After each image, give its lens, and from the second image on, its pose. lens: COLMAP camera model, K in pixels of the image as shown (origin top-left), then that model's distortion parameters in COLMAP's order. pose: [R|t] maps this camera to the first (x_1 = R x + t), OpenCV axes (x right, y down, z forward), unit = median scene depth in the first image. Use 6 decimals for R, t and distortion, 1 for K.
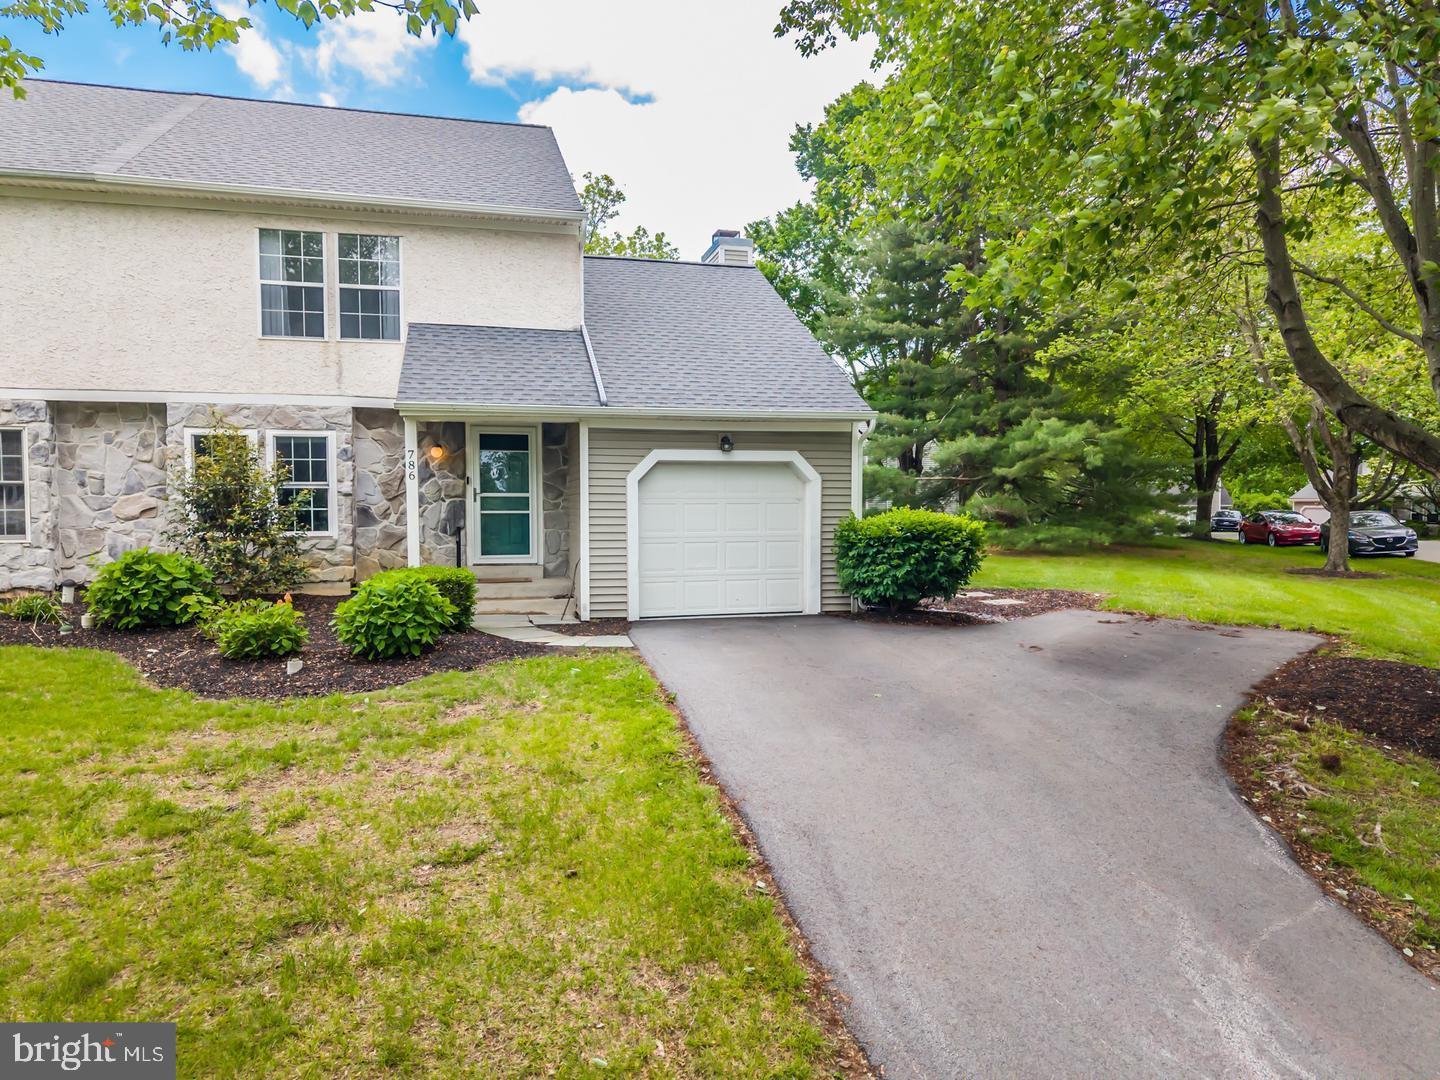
lens RADIAL K [[978.6, 0, 713.3], [0, 978.6, 543.4], [0, 0, 1]] dist [0.030346, -0.033343]
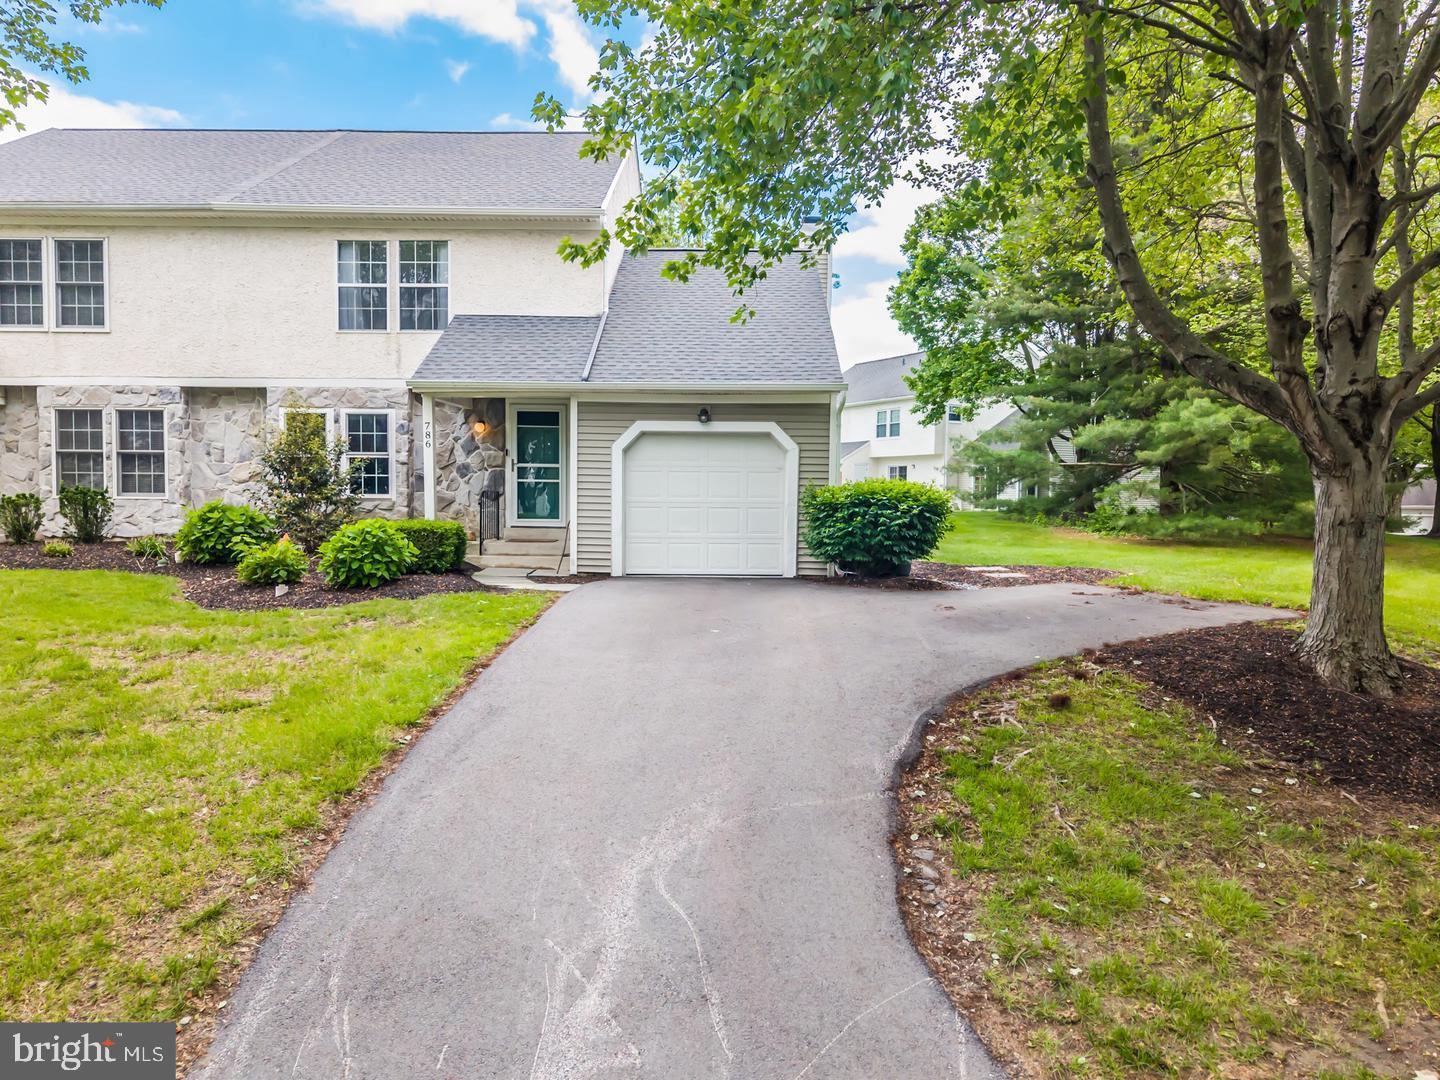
lens RADIAL K [[978.6, 0, 691.0], [0, 978.6, 546.2], [0, 0, 1]] dist [0.030346, -0.033343]
pose [[0.964898, 0.023887, -0.261535, 0.277962], [-0.022250, 0.999710, 0.009217, 0.031920], [0.261679, -0.003074, 0.965150, -0.045195]]
